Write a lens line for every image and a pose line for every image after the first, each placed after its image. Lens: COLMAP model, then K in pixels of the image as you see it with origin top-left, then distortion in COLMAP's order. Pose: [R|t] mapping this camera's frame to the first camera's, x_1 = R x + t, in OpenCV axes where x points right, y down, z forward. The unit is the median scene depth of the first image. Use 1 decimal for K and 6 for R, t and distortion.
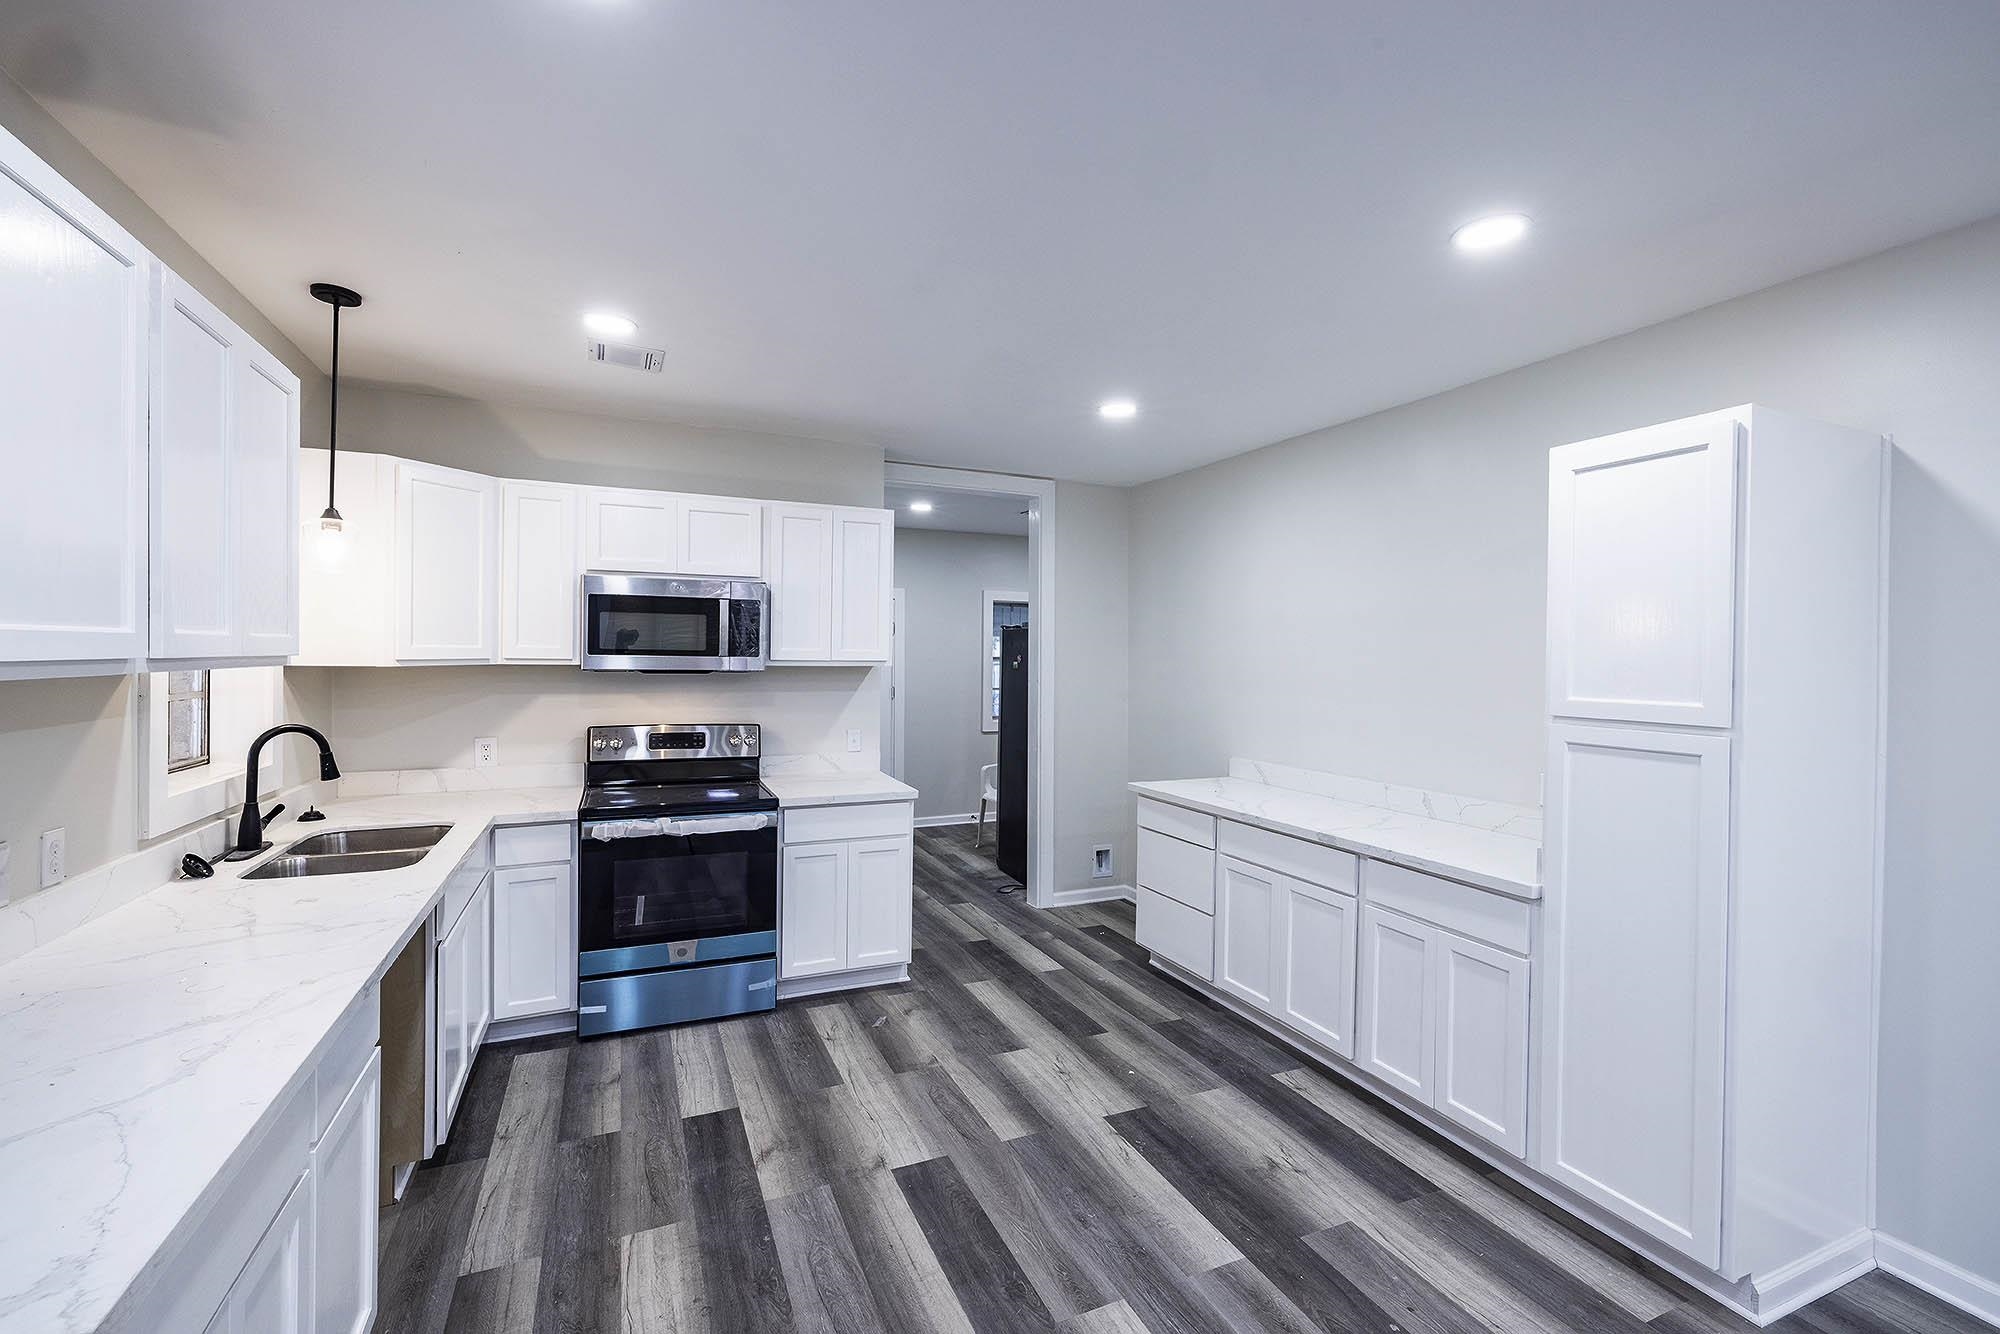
lens RADIAL K [[860.7, 0, 999.9], [0, 860.7, 662.1], [0, 0, 1]] dist [0.002860, 0.000412]
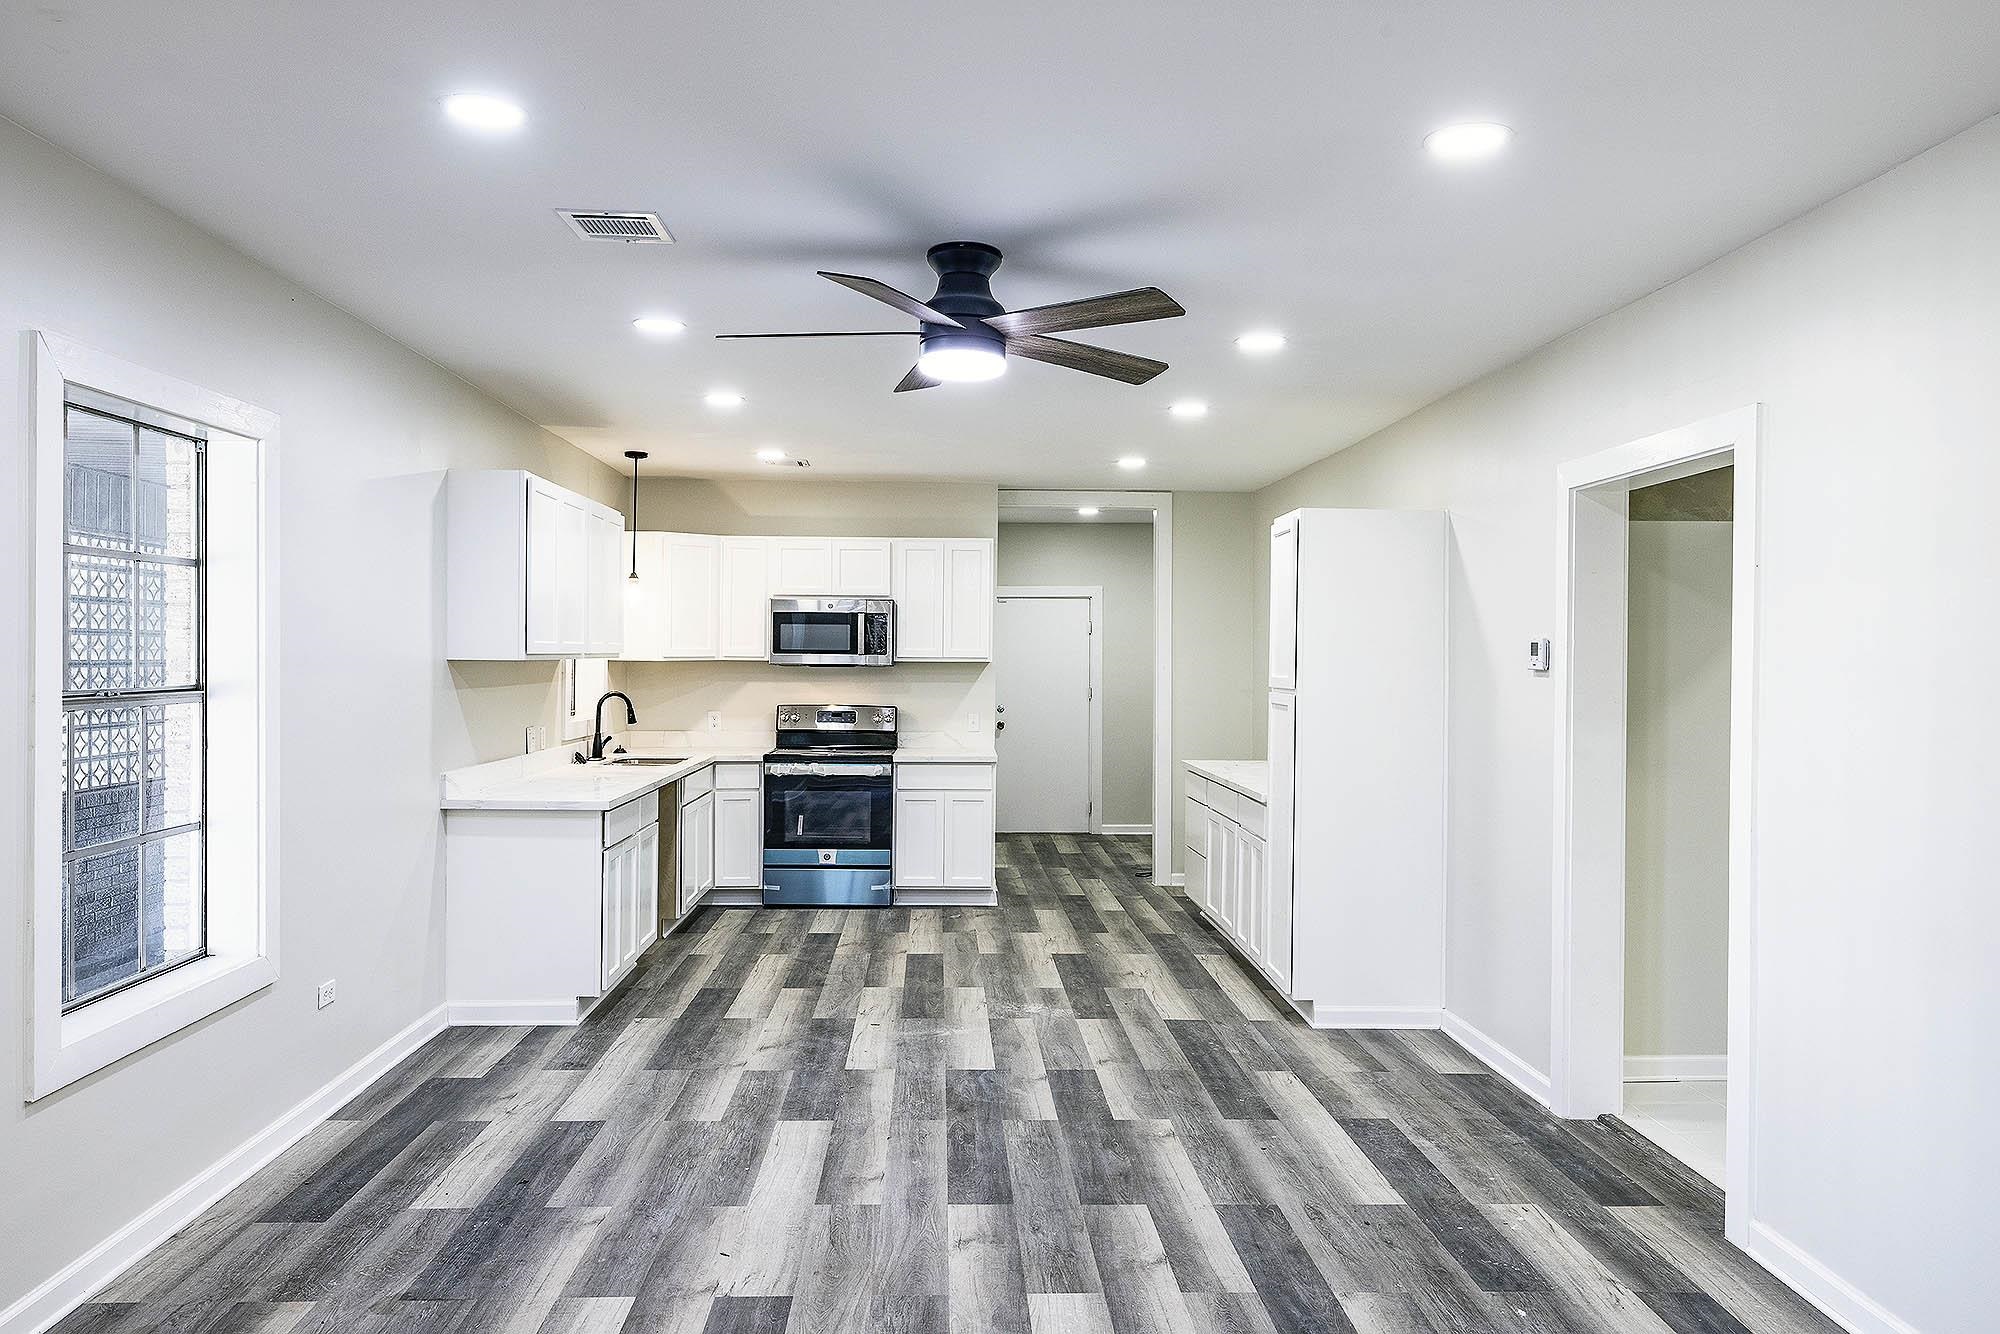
lens RADIAL K [[1441.4, 0, 992.9], [0, 1441.4, 665.3], [0, 0, 1]] dist [0.001507, 0.001551]
pose [[0.928109, -0.001515, -0.372306, 0.795266], [-0.000056, 0.999991, -0.004209, 0.022237], [0.372309, 0.003927, 0.928100, -1.155063]]
